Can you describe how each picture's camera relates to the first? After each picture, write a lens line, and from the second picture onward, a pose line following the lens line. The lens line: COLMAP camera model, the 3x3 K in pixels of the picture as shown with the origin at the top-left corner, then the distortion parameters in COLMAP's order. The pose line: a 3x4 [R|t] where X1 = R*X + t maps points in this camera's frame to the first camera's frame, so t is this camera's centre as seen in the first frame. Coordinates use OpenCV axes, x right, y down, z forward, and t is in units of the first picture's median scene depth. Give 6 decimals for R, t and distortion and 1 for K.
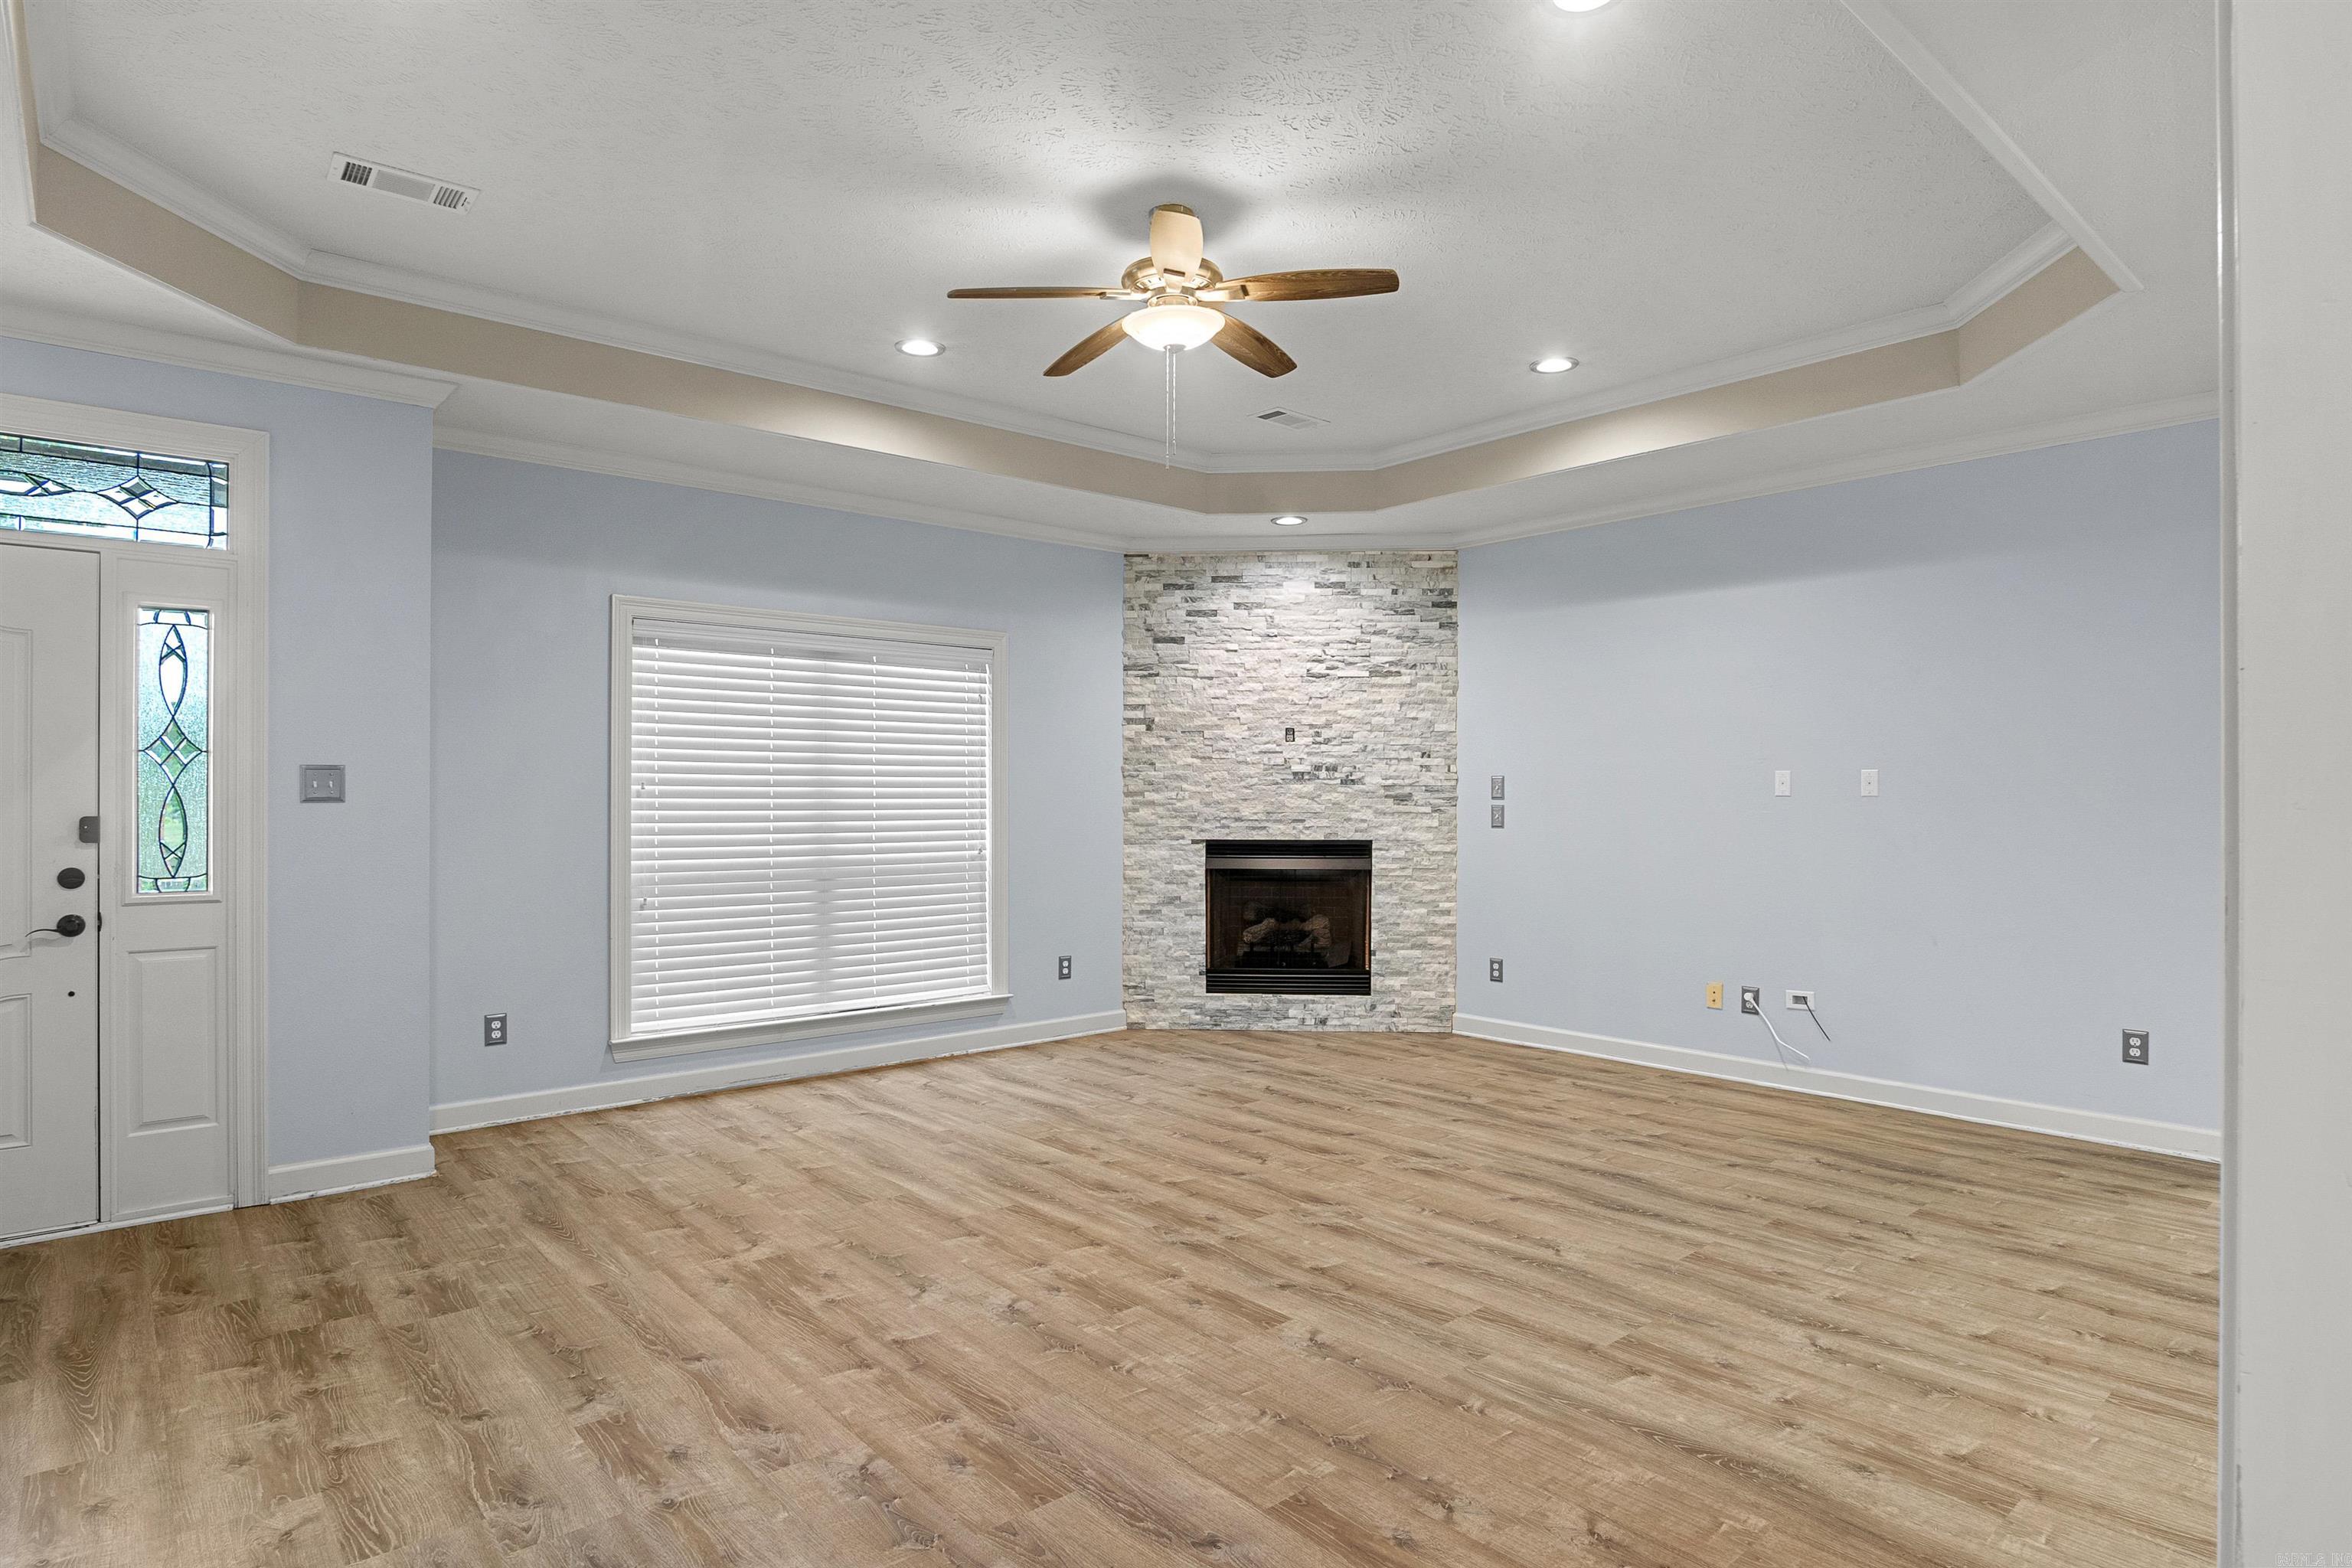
lens RADIAL K [[1268.8, 0, 1180.9], [0, 1268.8, 790.6], [0, 0, 1]] dist [-0.034977, 0.009721]
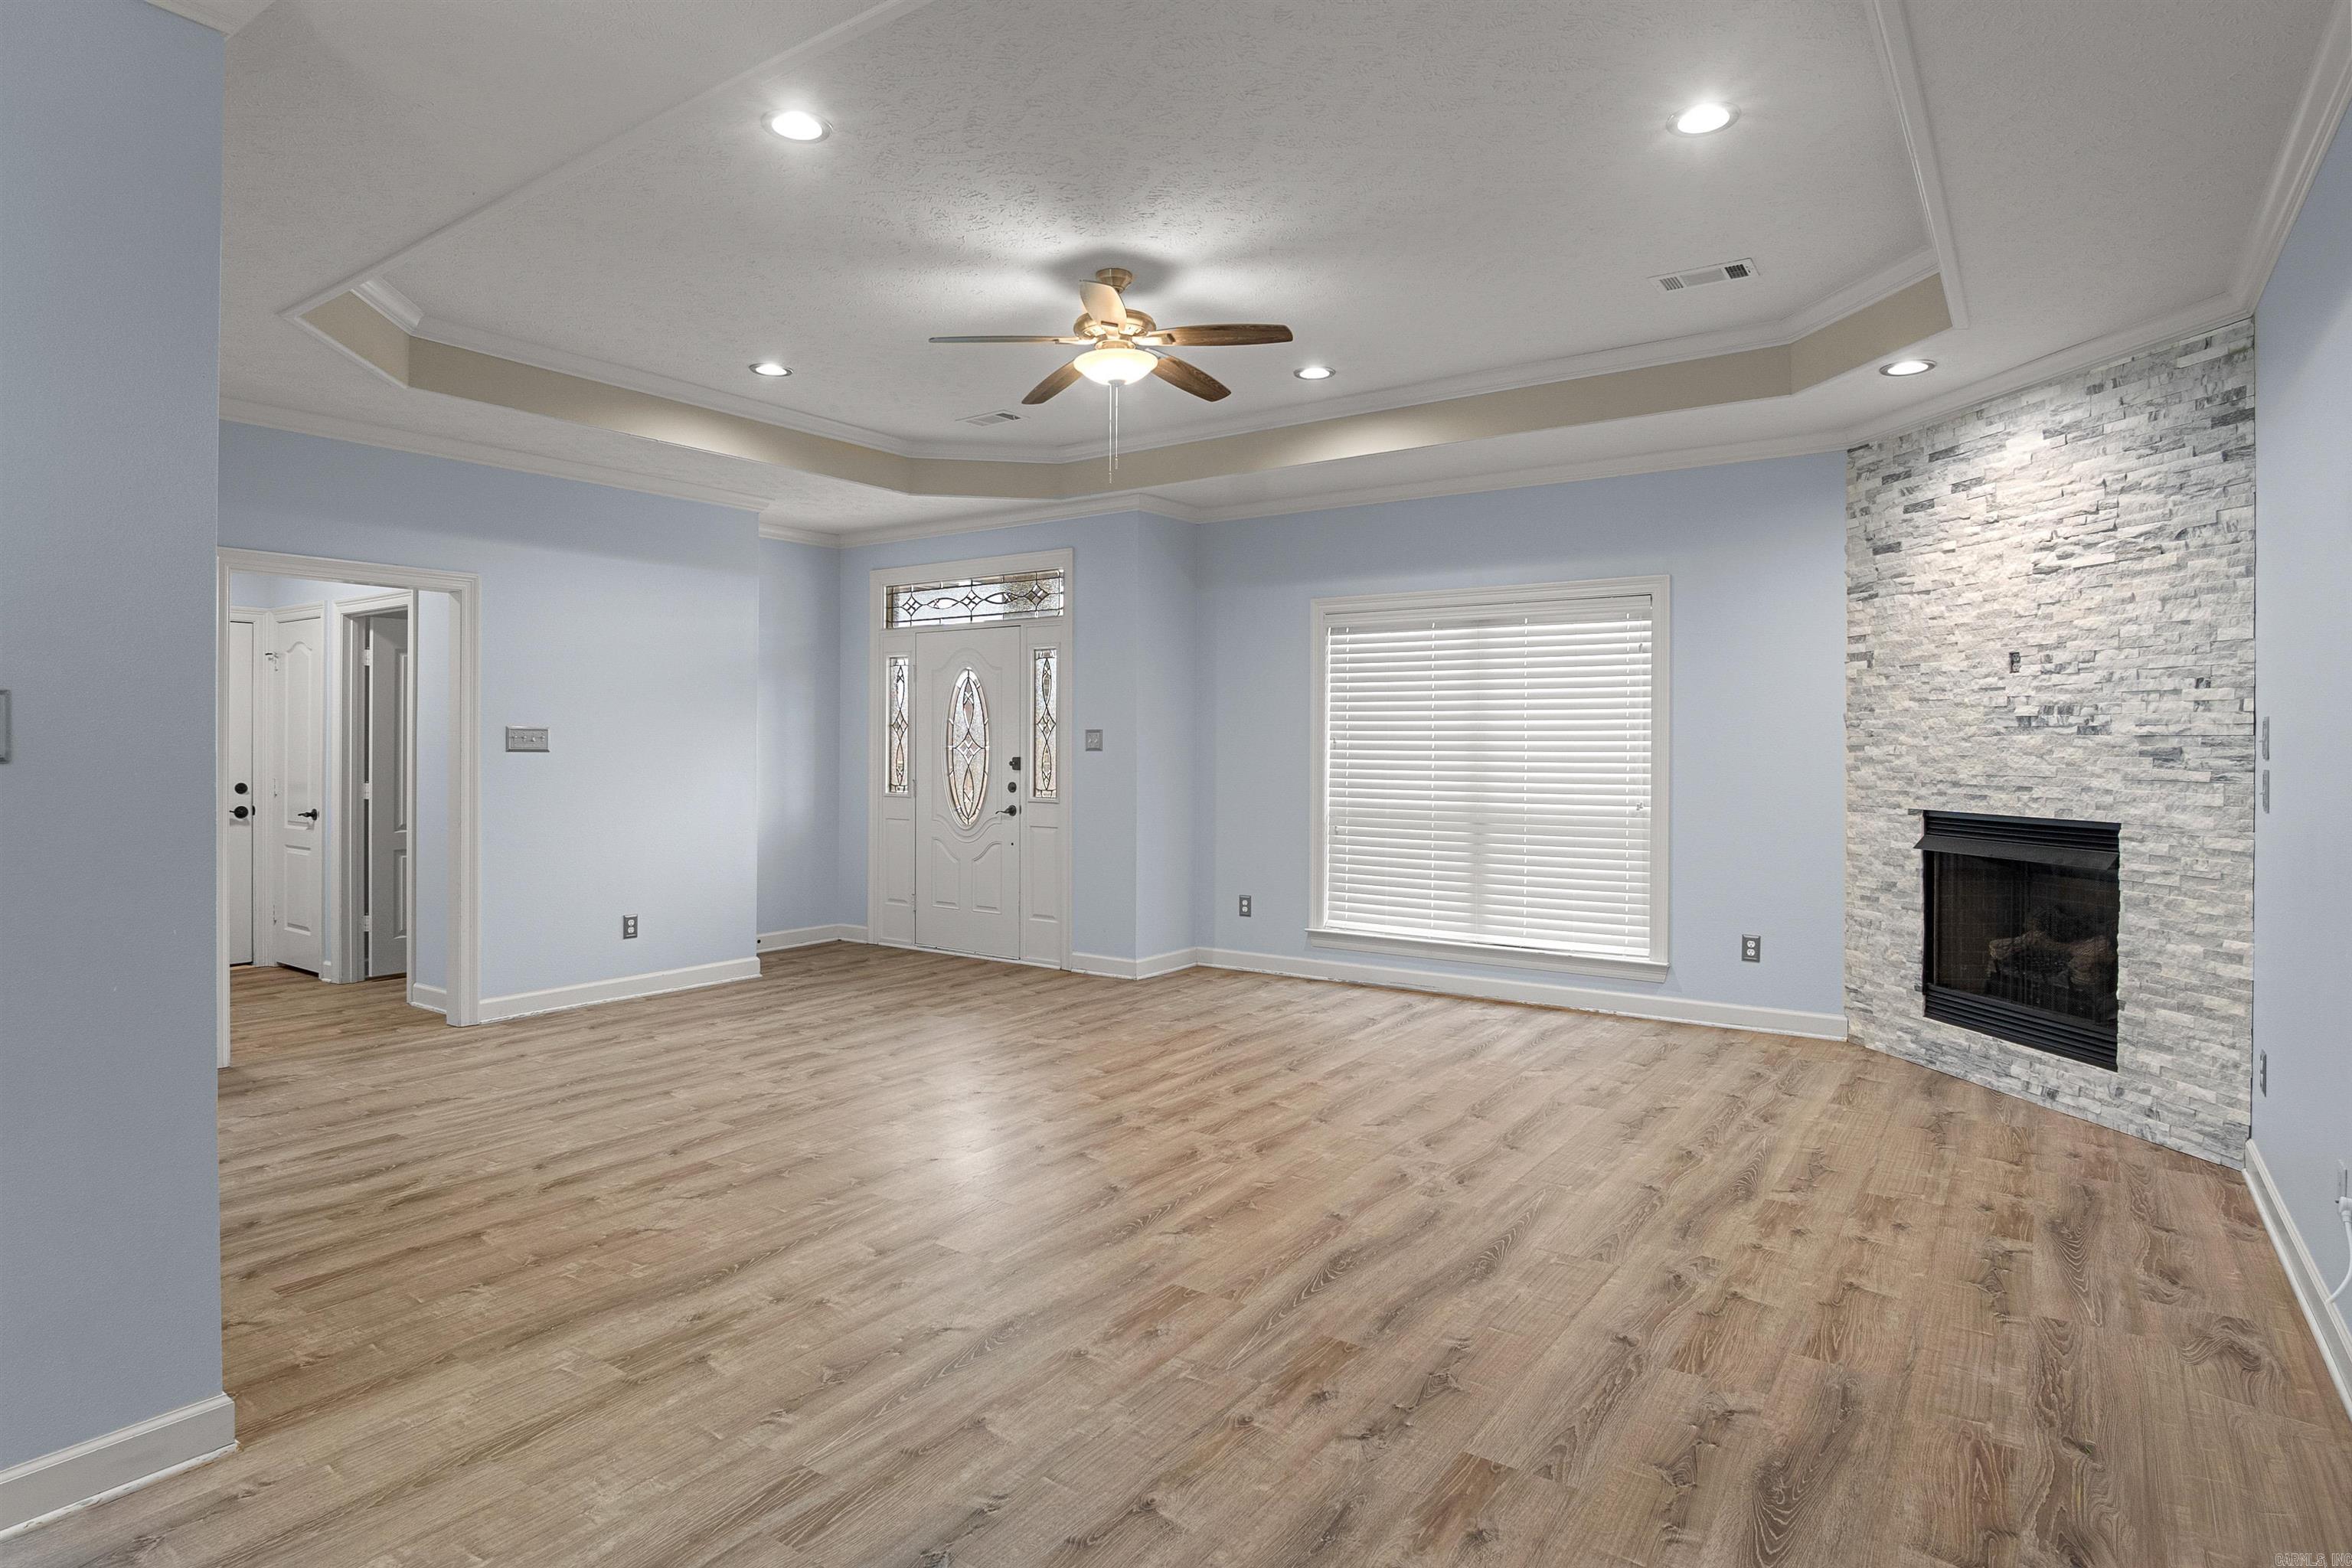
lens RADIAL K [[1268.9, 0, 1179.7], [0, 1268.9, 735.5], [0, 0, 1]] dist [-0.034371, 0.009561]
pose [[0.243514, -0.006752, -0.969874, 0.634229], [0.000064, 0.999976, -0.006945, 0.000152], [0.969897, 0.001629, 0.243508, 0.402928]]
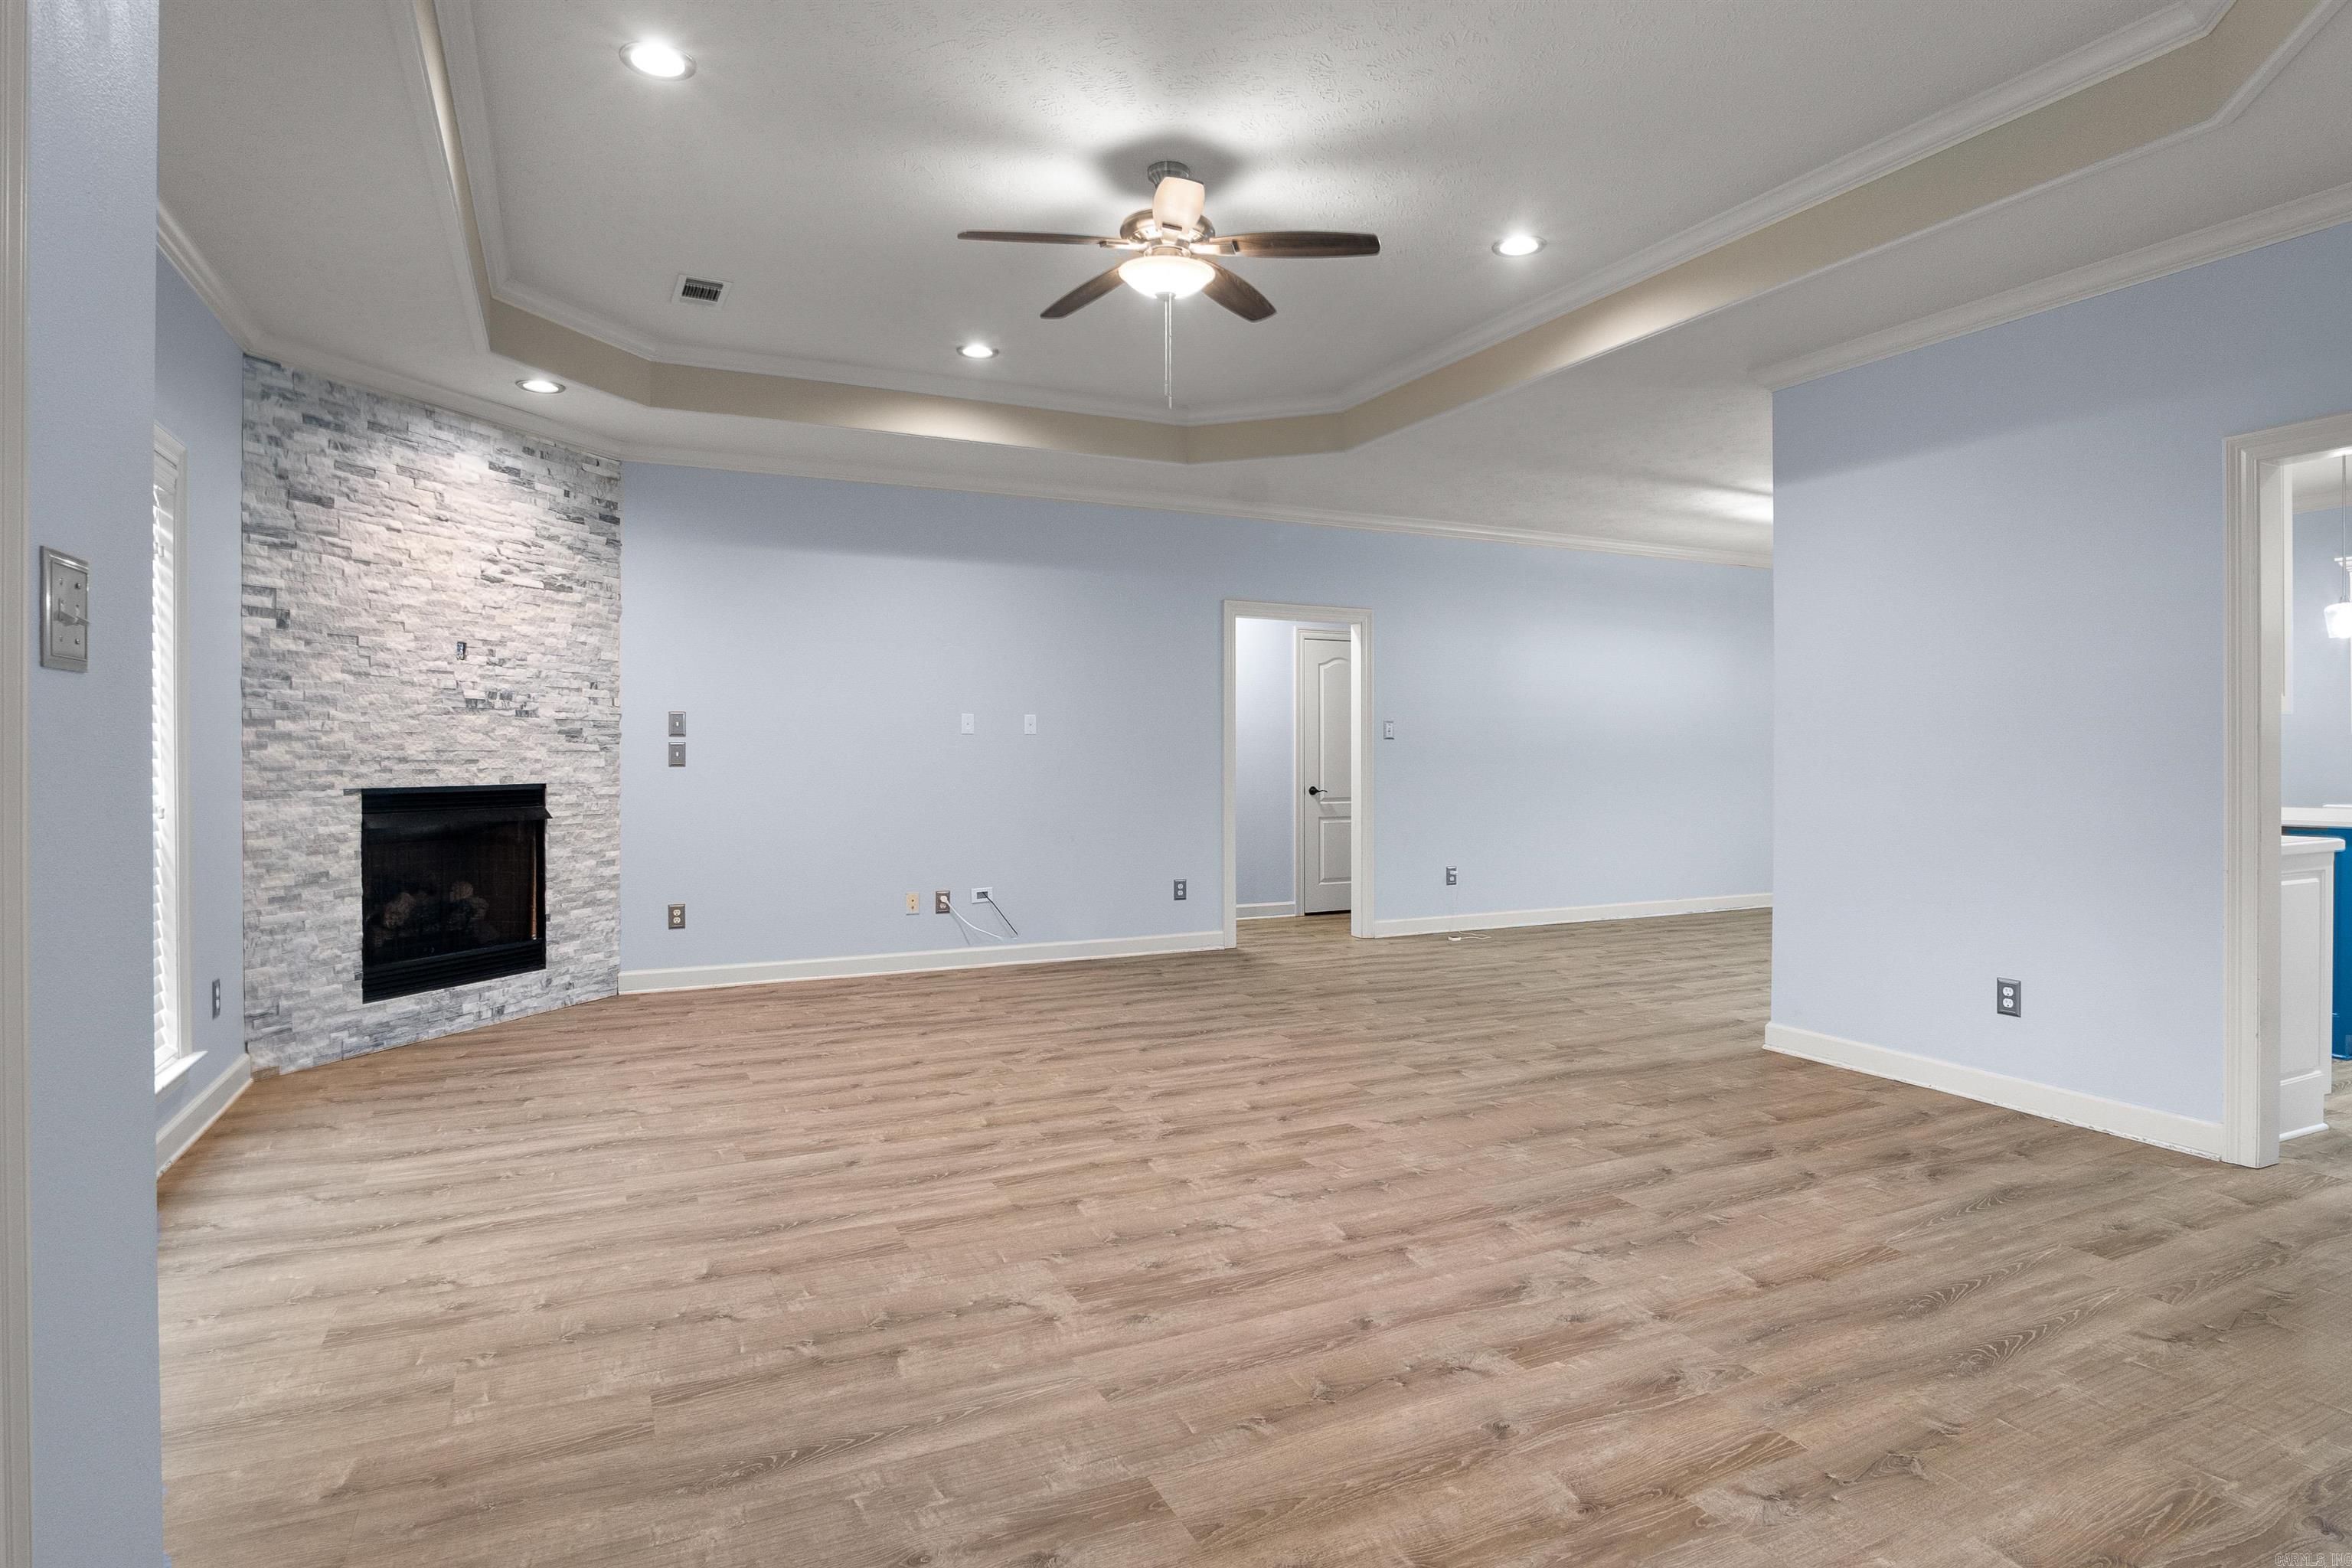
lens RADIAL K [[1263.3, 0, 1187.9], [0, 1263.3, 754.9], [0, 0, 1]] dist [-0.035081, 0.010038]
pose [[0.256839, -0.000717, 0.966454, -0.543505], [-0.001401, 0.999998, 0.001114, 0.018475], [-0.966453, -0.001640, 0.256837, 0.375972]]
